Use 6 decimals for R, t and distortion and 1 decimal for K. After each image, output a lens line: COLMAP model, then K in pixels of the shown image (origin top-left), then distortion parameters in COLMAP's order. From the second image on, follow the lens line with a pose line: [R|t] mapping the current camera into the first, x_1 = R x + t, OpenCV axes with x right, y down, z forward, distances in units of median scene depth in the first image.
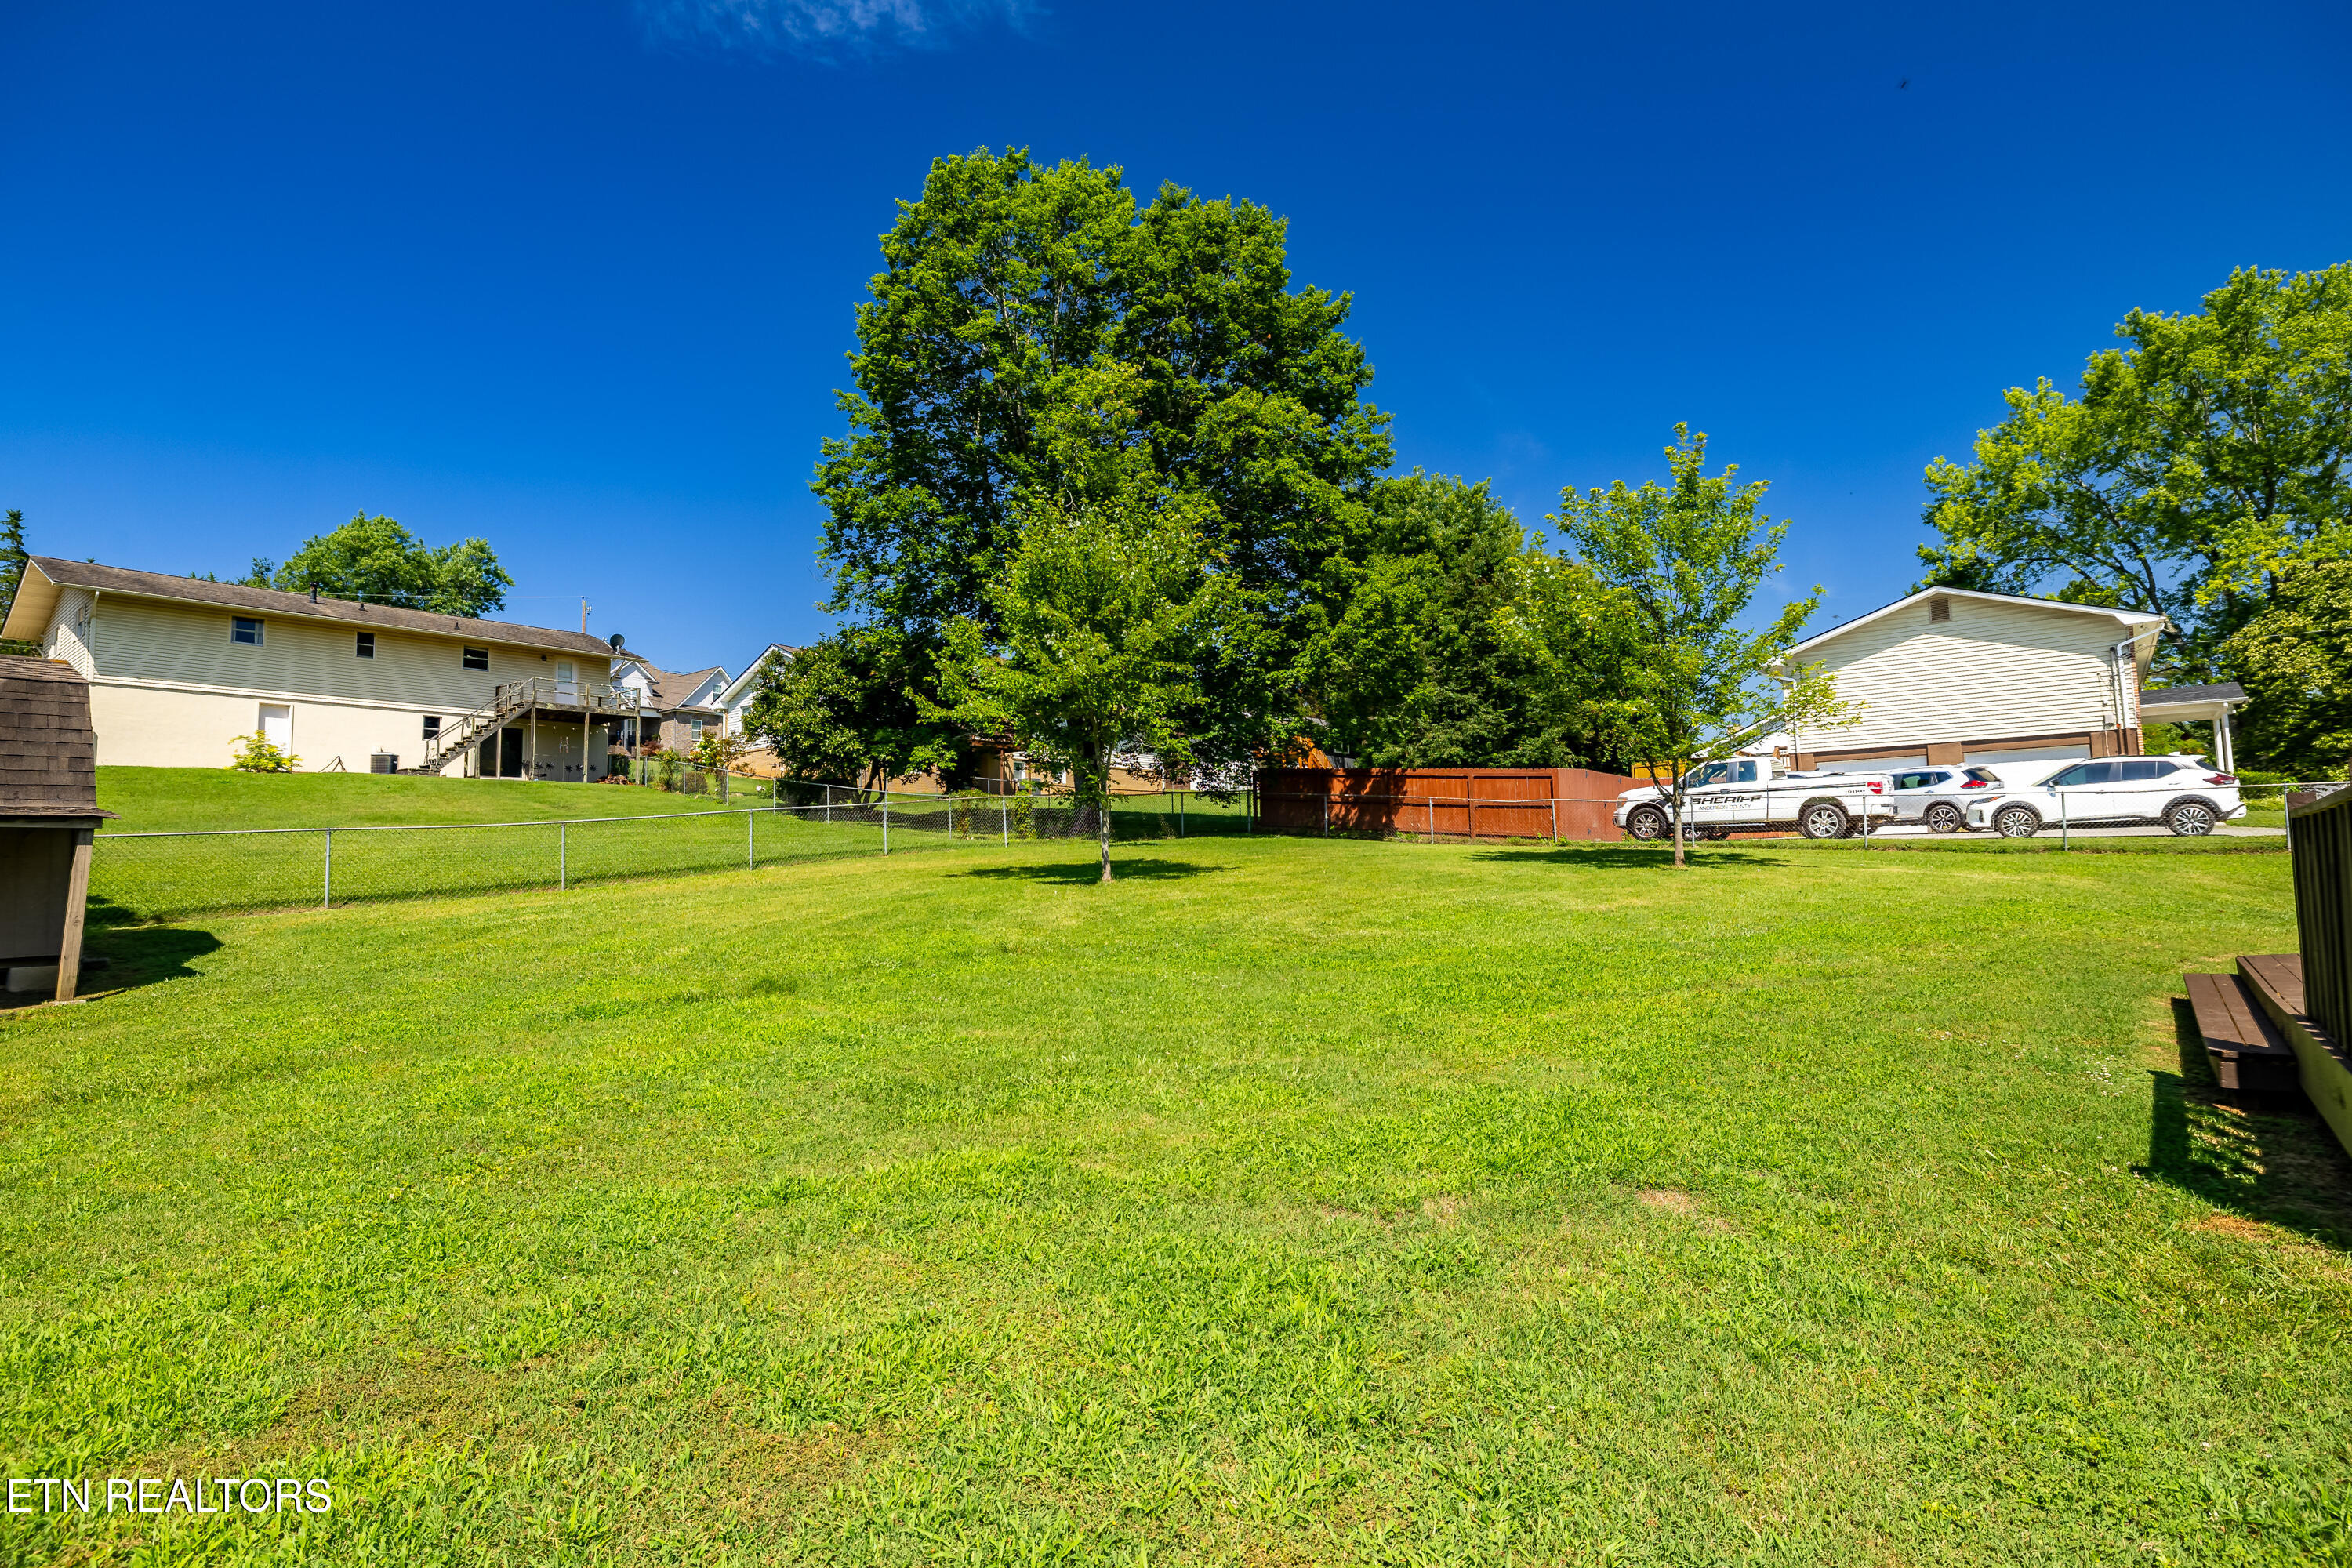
lens RADIAL K [[1216.3, 0, 1176.0], [0, 1216.3, 784.0], [0, 0, 1]] dist [0.000387, 0.000189]
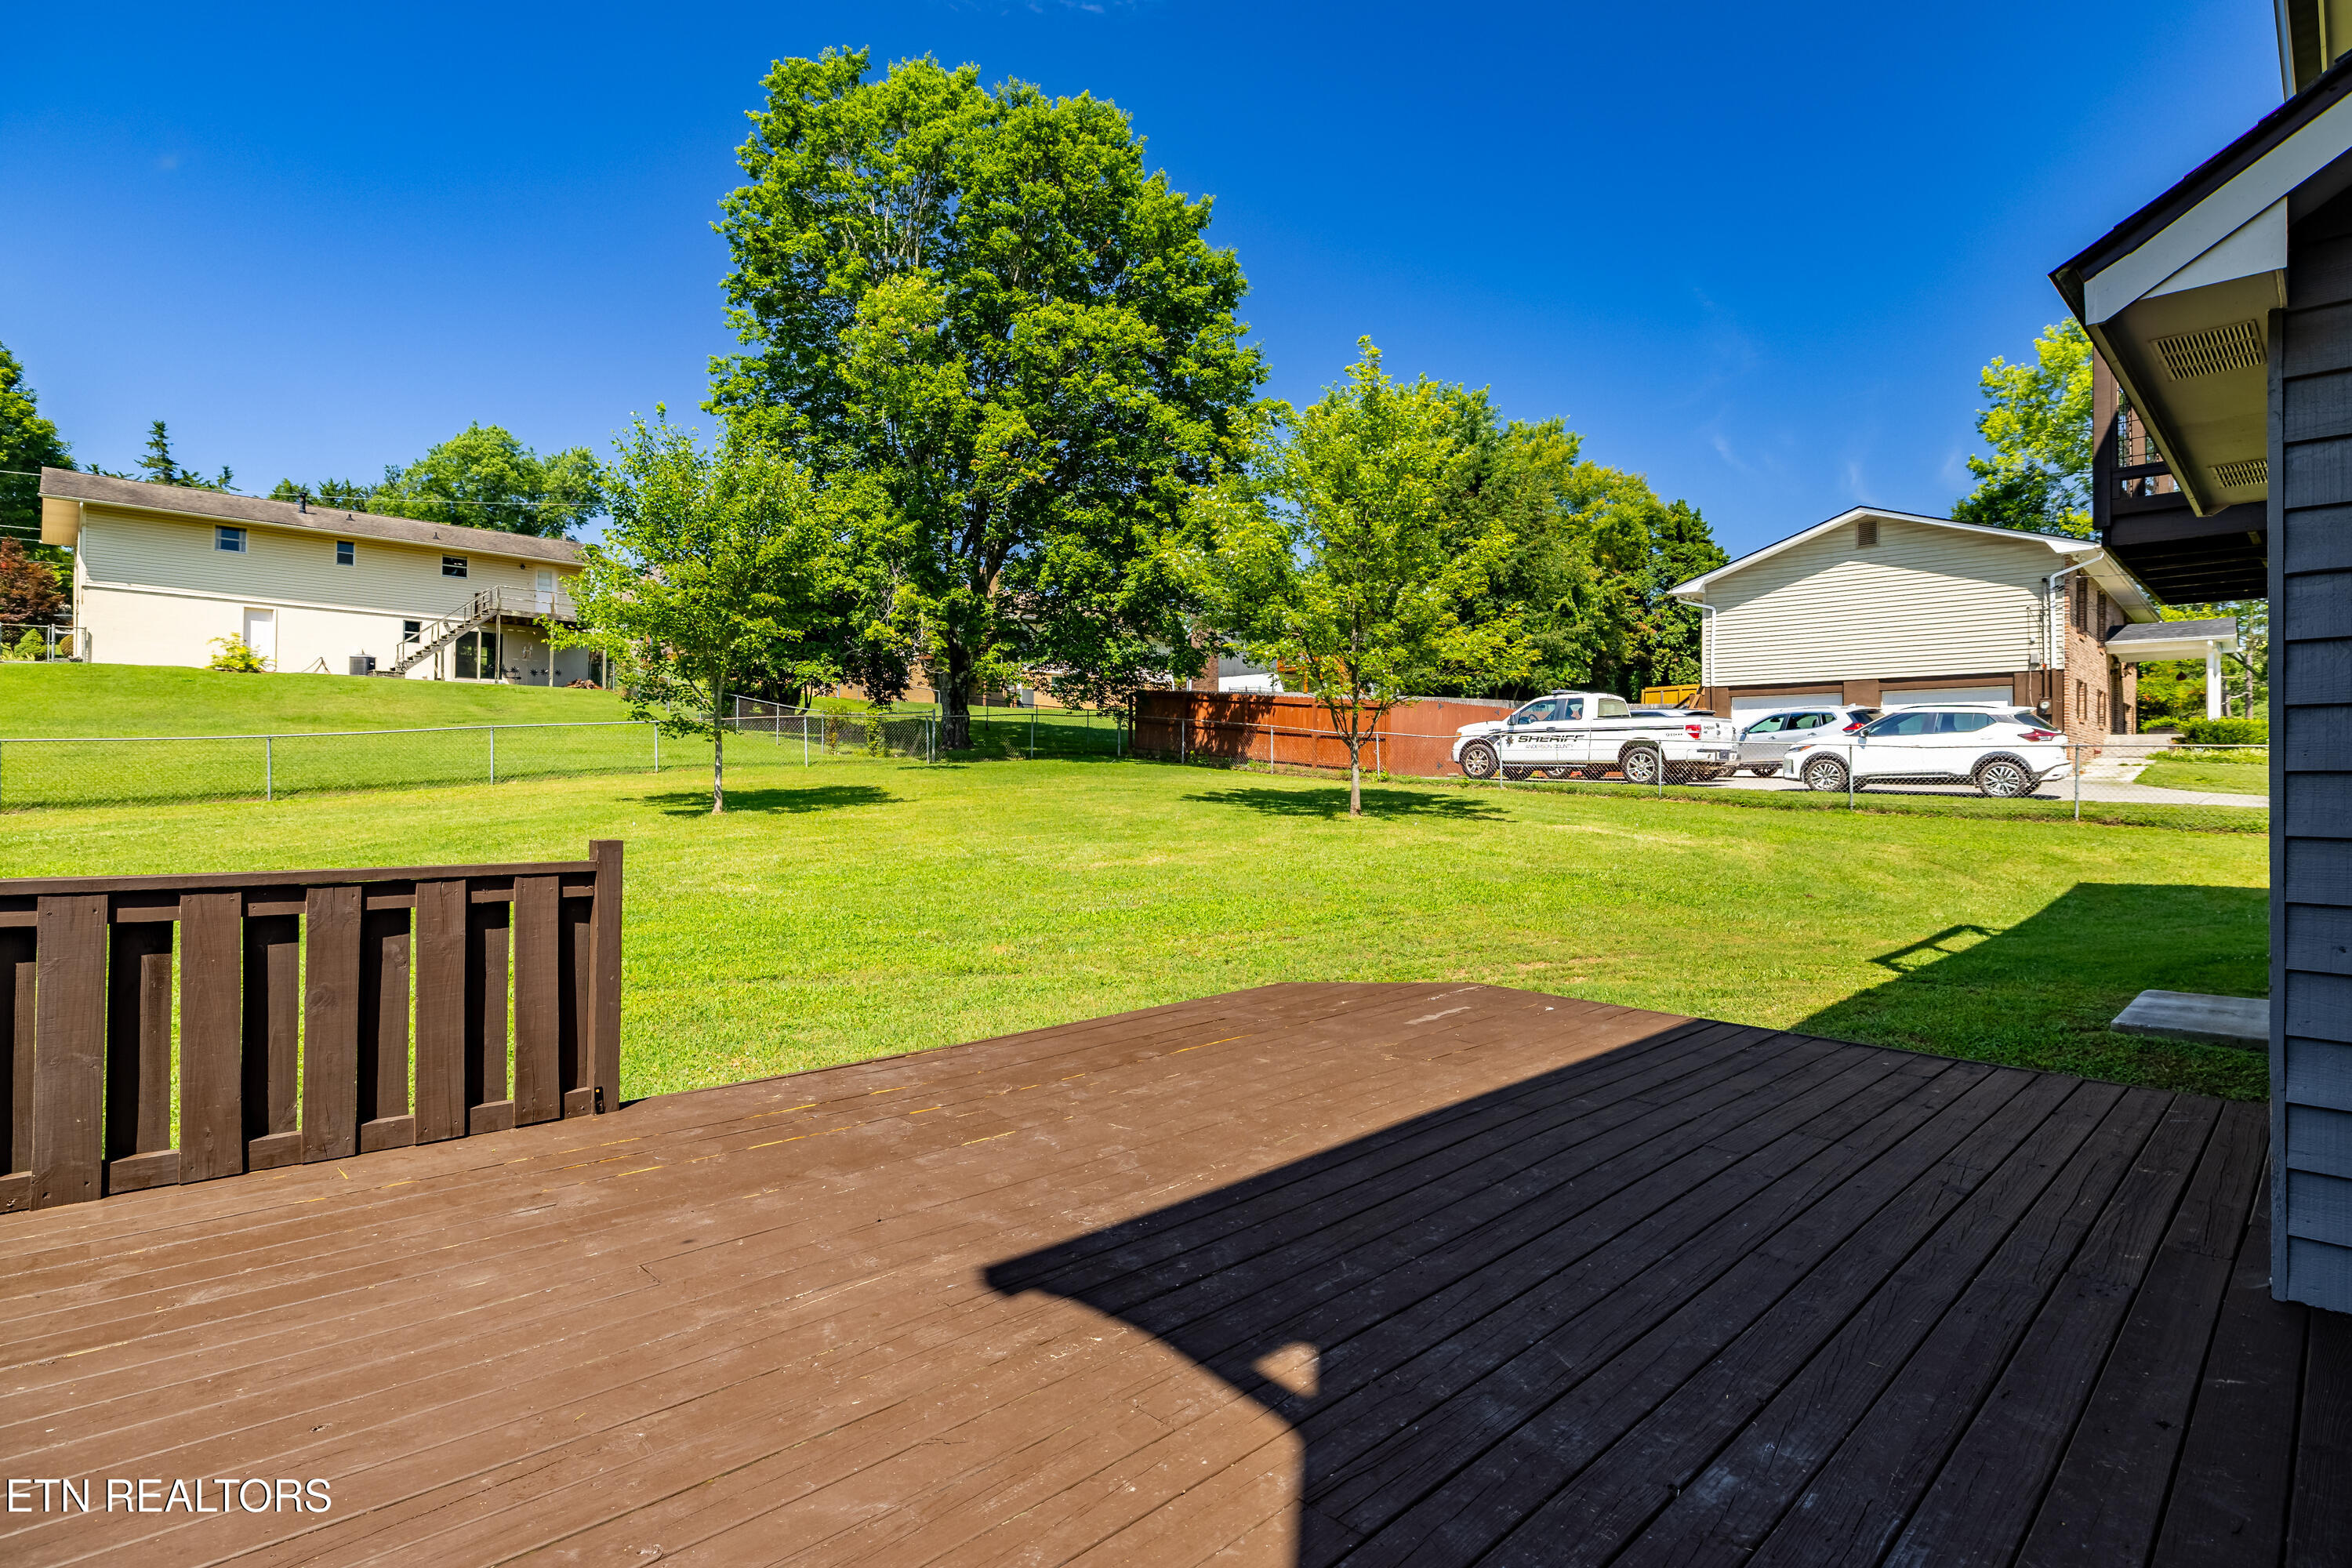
lens RADIAL K [[1187.5, 0, 1177.4], [0, 1187.5, 777.2], [0, 0, 1]] dist [0.006194, 0.000366]
pose [[0.992578, 0.031949, -0.117341, 0.227105], [-0.023043, 0.996805, 0.076482, -0.017435], [0.119410, -0.073210, 0.990142, 0.039453]]
